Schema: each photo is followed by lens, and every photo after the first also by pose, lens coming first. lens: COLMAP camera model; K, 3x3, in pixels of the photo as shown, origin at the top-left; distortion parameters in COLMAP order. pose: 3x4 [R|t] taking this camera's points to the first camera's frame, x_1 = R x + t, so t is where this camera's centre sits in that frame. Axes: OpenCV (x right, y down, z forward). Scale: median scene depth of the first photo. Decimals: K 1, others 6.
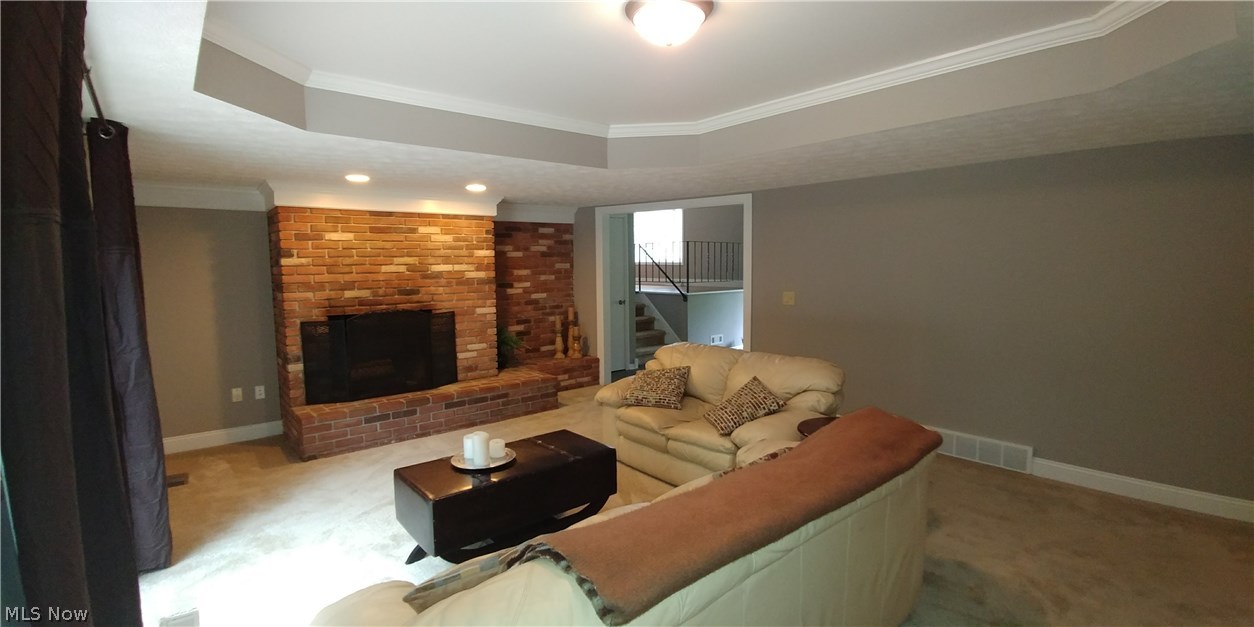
lens RADIAL K [[559.4, 0, 626.1], [0, 559.4, 315.3], [0, 0, 1]] dist [-0.015739, -0.002907]
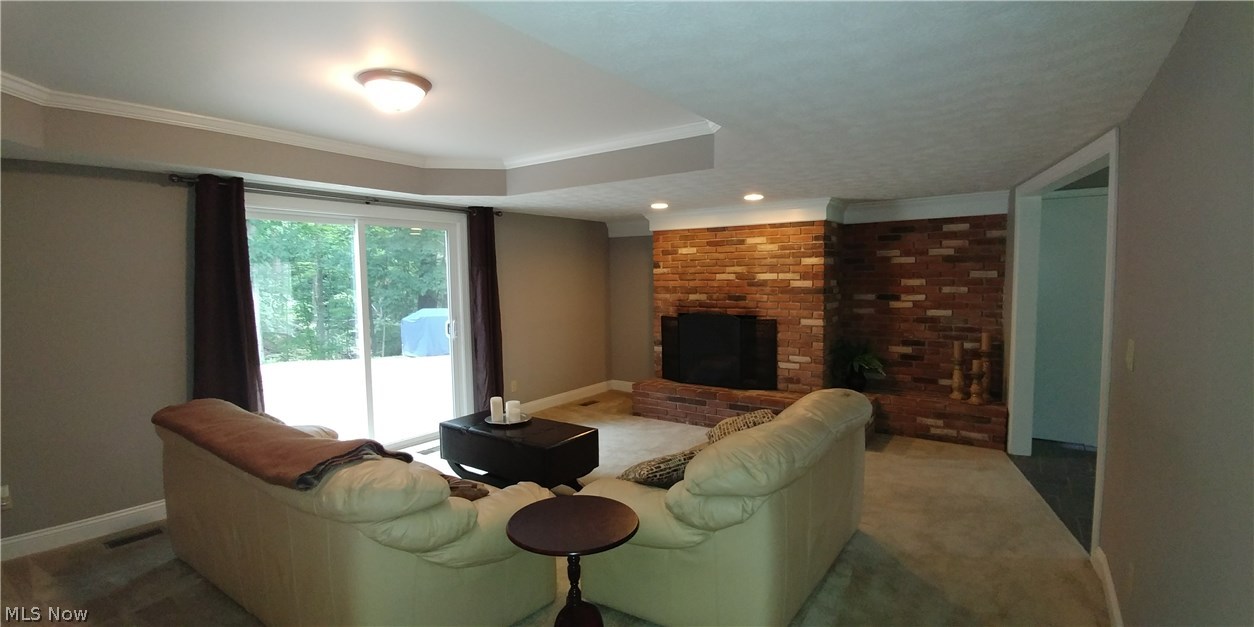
lens RADIAL K [[559.4, 0, 633.7], [0, 559.4, 314.9], [0, 0, 1]] dist [-0.015739, -0.002907]
pose [[0.264645, 0.074992, -0.961426, 0.584470], [-0.080890, 0.995184, 0.055359, -0.050065], [0.960947, 0.063120, 0.269437, 0.478004]]
